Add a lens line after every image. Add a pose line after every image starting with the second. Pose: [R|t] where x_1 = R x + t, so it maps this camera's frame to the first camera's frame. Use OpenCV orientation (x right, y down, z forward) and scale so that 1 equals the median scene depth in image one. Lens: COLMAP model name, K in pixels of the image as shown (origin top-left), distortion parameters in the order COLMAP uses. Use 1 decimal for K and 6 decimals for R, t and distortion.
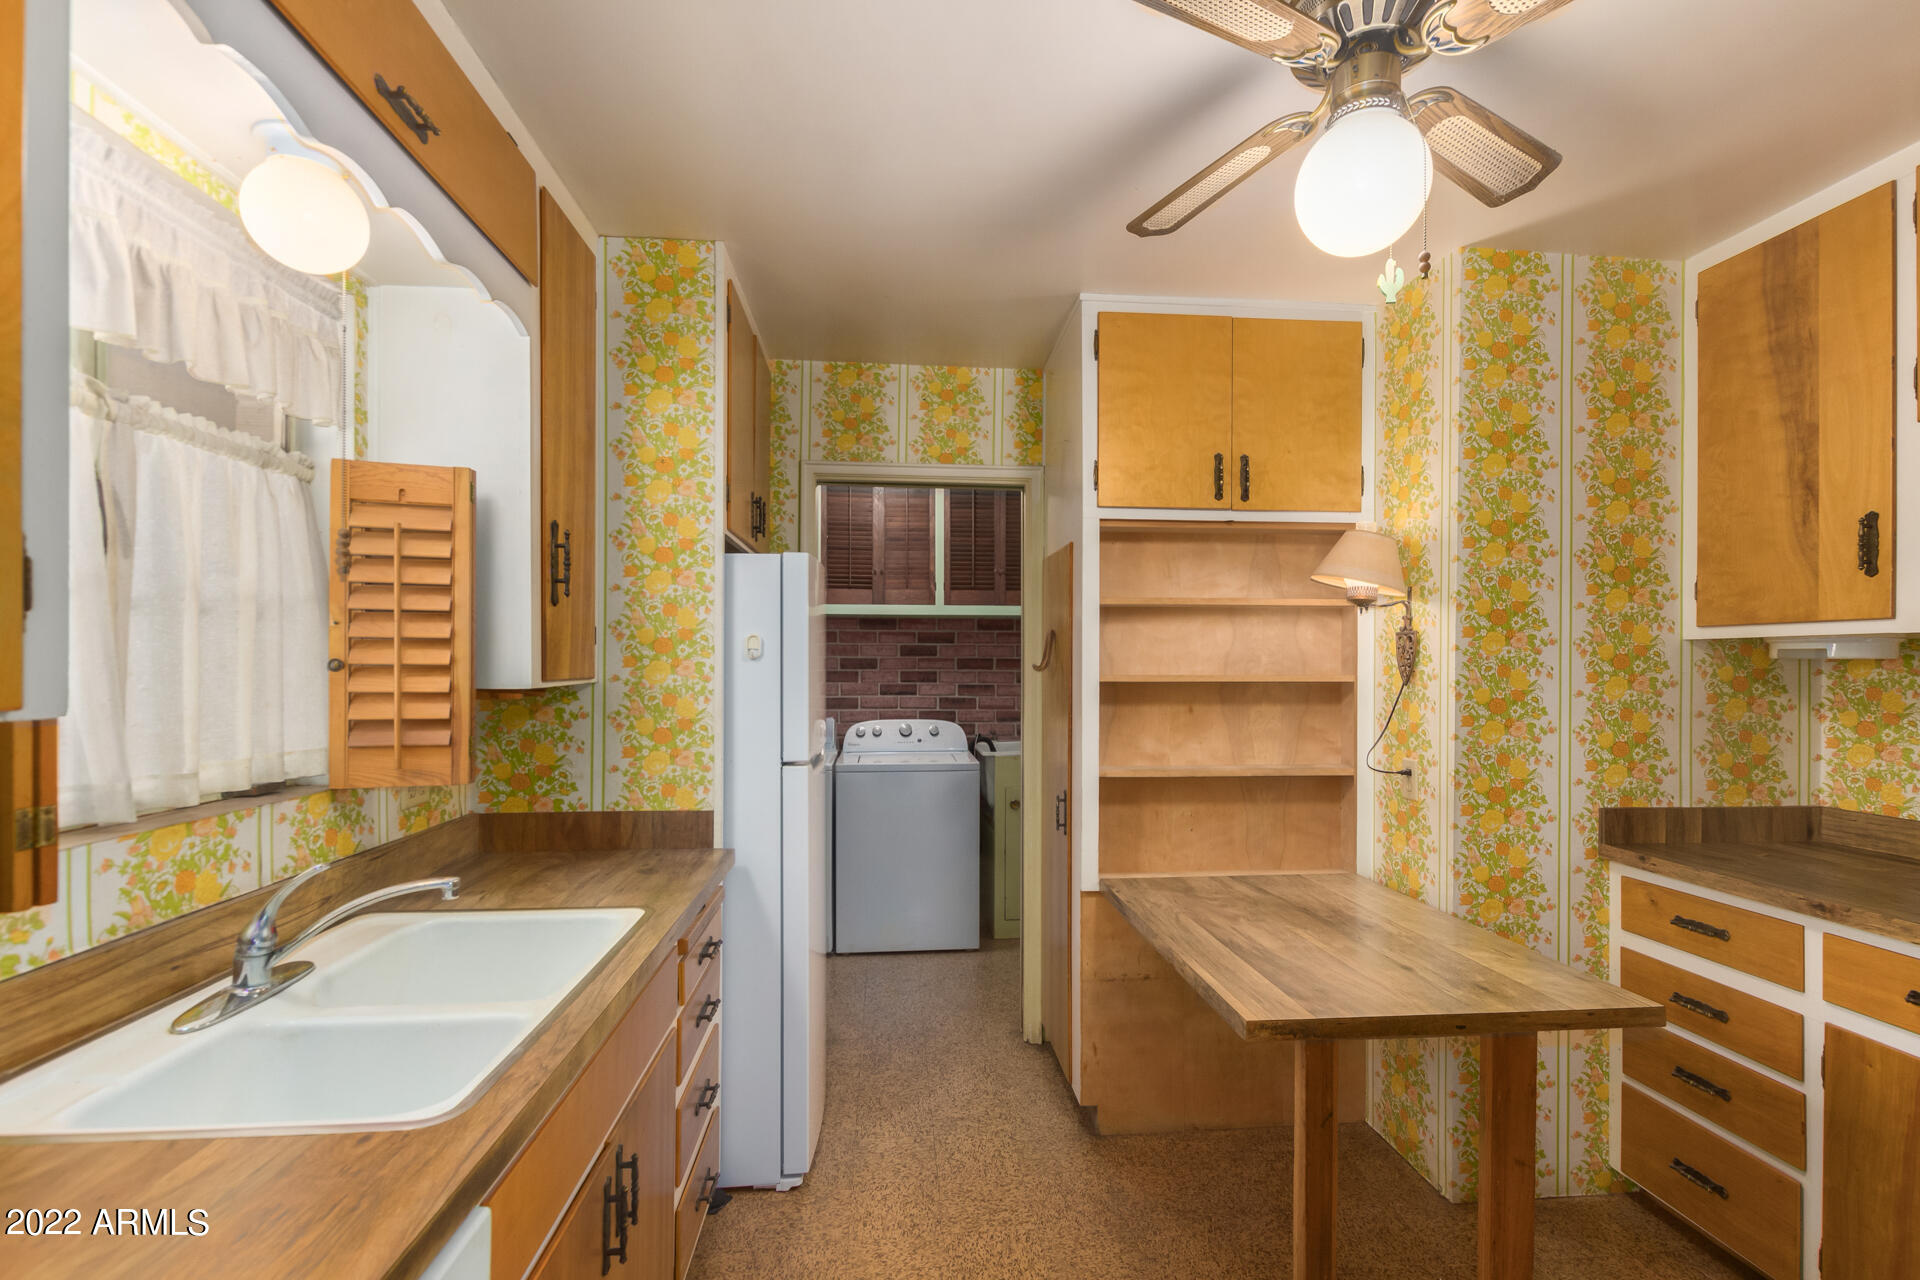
lens RADIAL K [[886.9, 0, 968.5], [0, 886.9, 651.5], [0, 0, 1]] dist [0.010174, -0.004609]
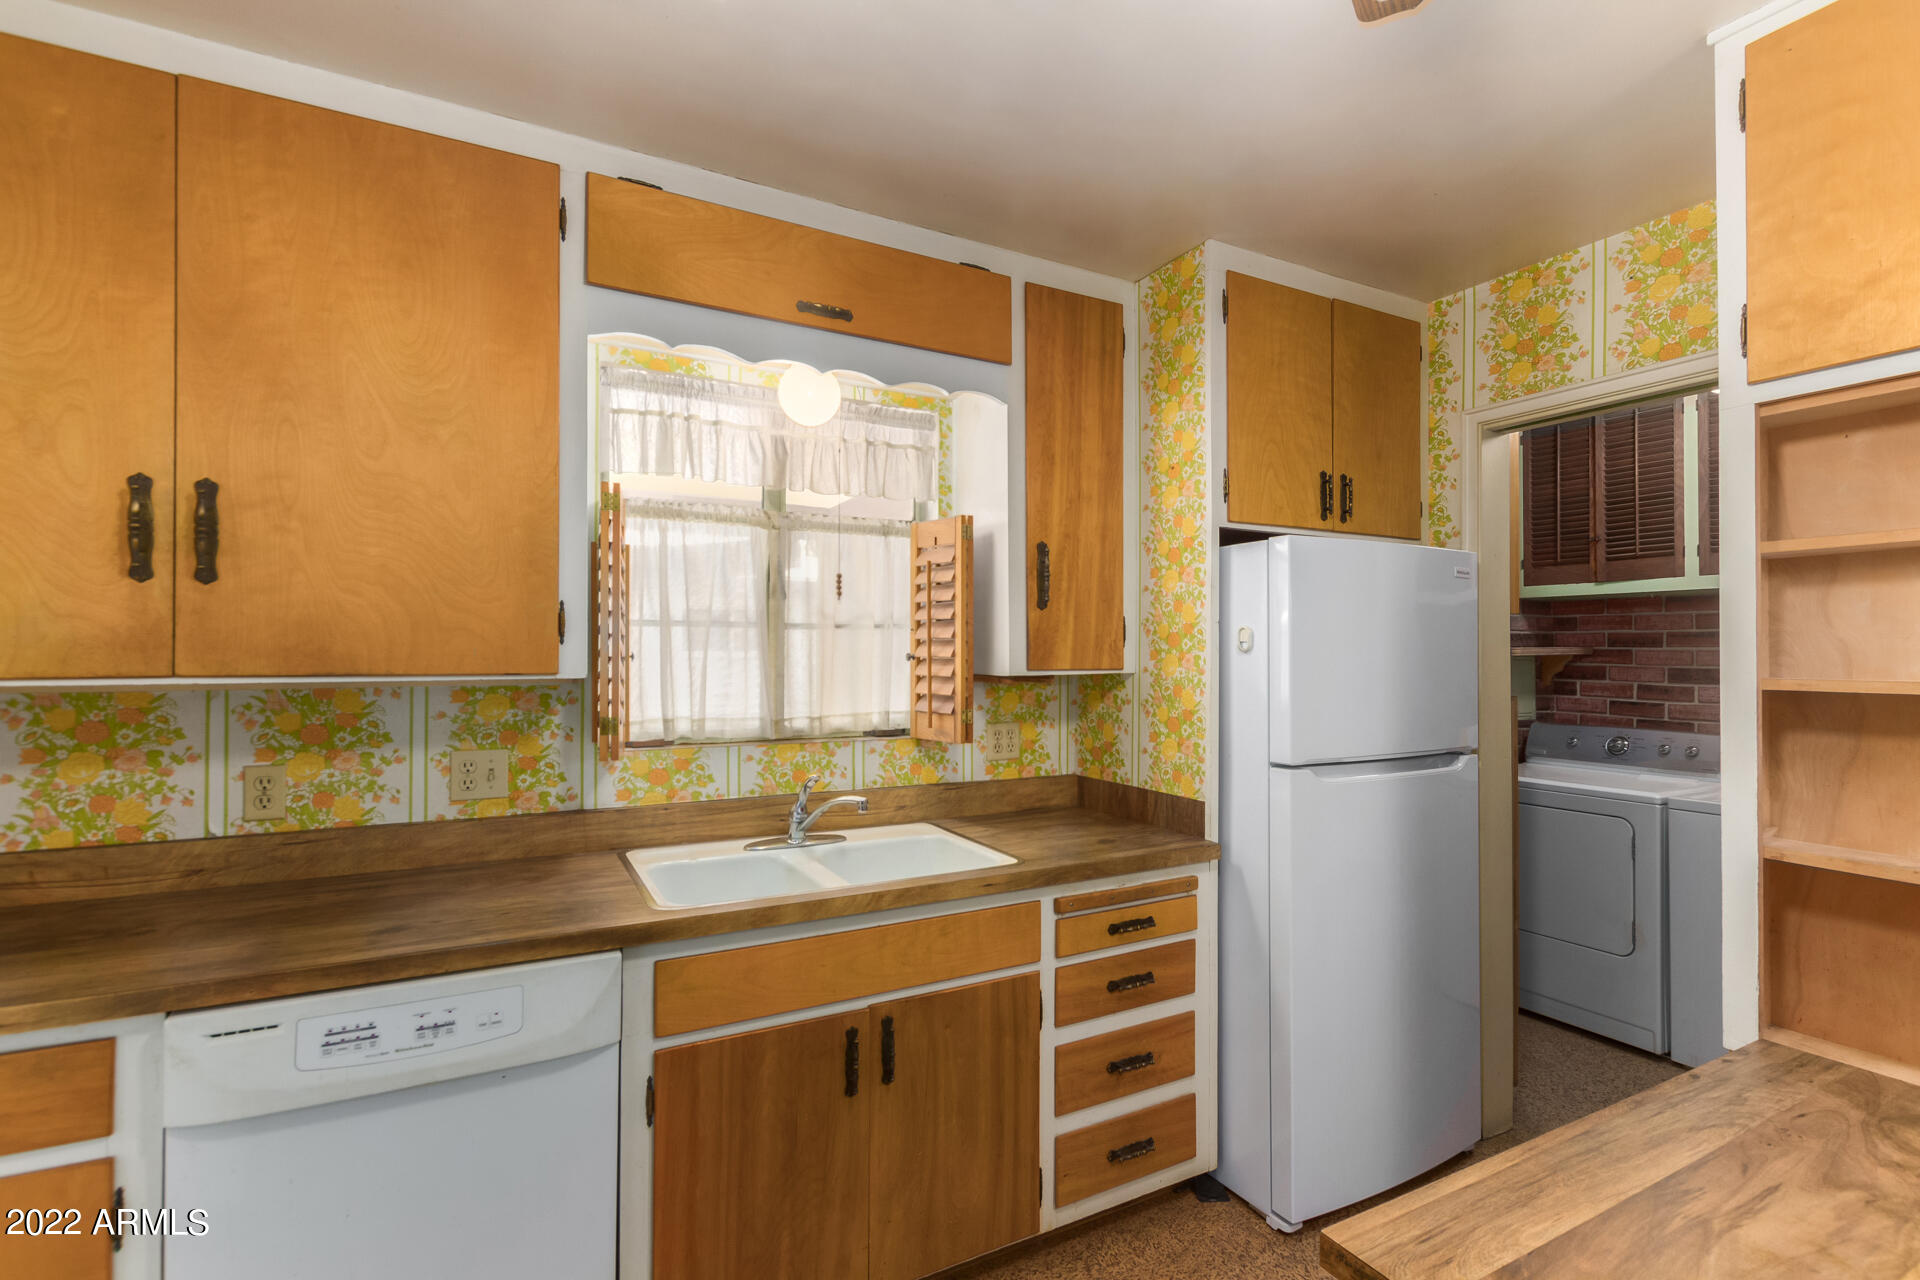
lens RADIAL K [[885.0, 0, 973.2], [0, 885.0, 635.5], [0, 0, 1]] dist [0.001835, 0.000616]
pose [[0.393605, -0.020057, -0.919061, 0.541818], [0.009741, 0.999797, -0.017648, 0.004524], [0.919228, -0.002006, 0.393720, 0.361724]]
